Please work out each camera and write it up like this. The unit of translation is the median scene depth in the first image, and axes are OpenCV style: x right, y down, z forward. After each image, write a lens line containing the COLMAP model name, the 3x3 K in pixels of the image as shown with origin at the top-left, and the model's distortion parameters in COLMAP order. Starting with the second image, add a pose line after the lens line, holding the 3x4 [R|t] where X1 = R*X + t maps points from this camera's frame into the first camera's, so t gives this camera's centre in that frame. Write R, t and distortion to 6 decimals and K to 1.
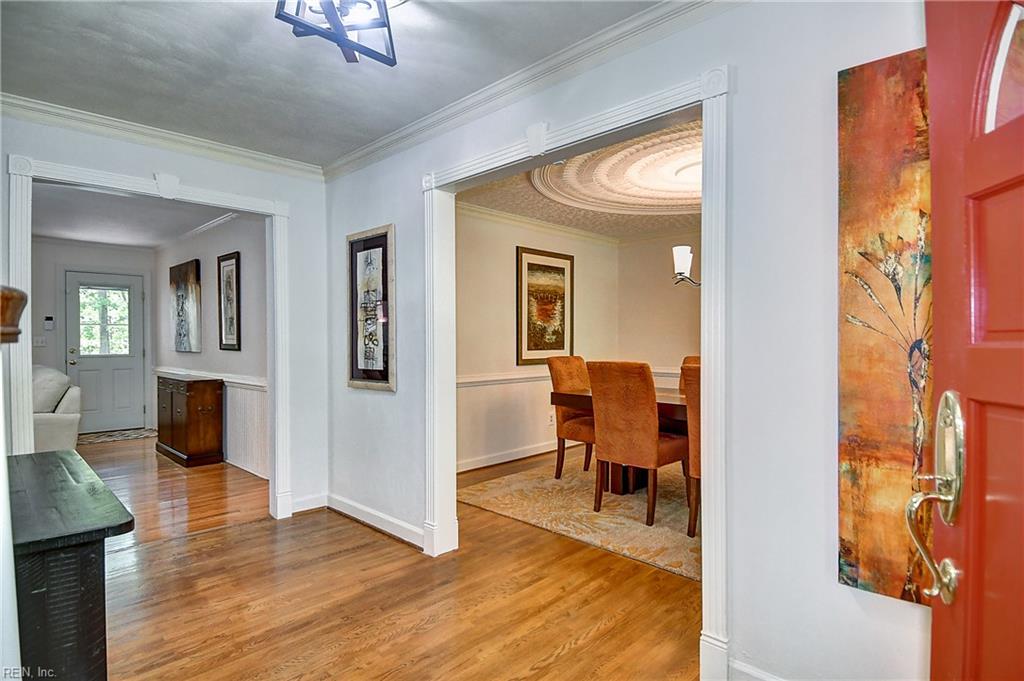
lens RADIAL K [[532.5, 0, 514.1], [0, 532.5, 342.7], [0, 0, 1]] dist [0.027211, -0.036050]
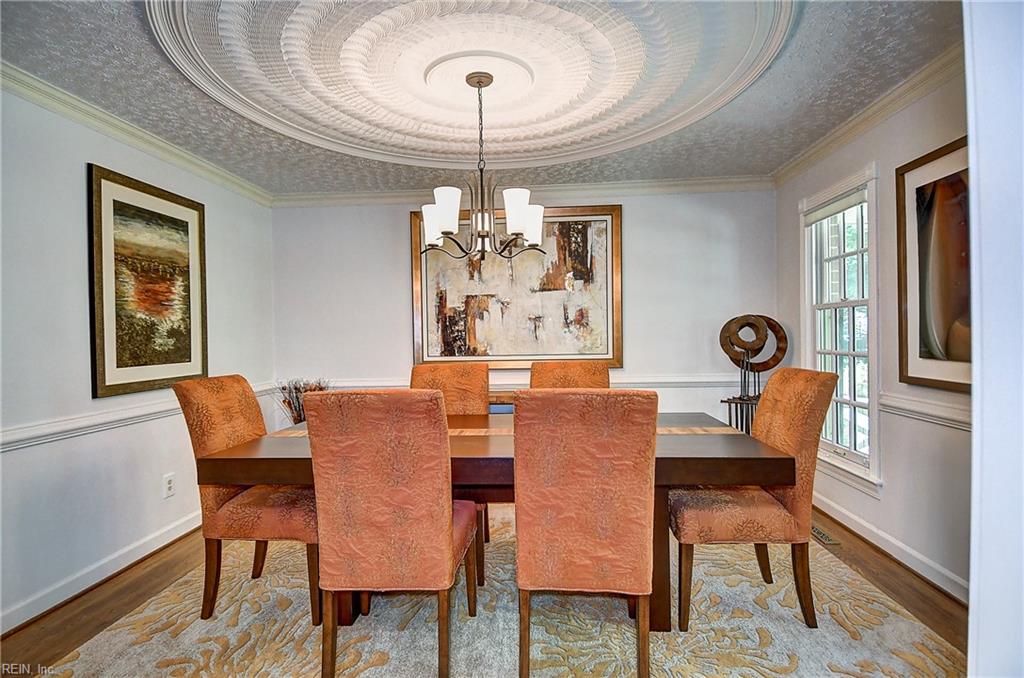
lens RADIAL K [[545.3, 0, 509.7], [0, 545.3, 339.5], [0, 0, 1]] dist [-0.004291, -0.001328]
pose [[0.764749, -0.015018, 0.644153, -0.023338], [0.018509, 0.999828, 0.001336, -0.006427], [-0.644062, 0.010901, 0.764896, 0.340825]]
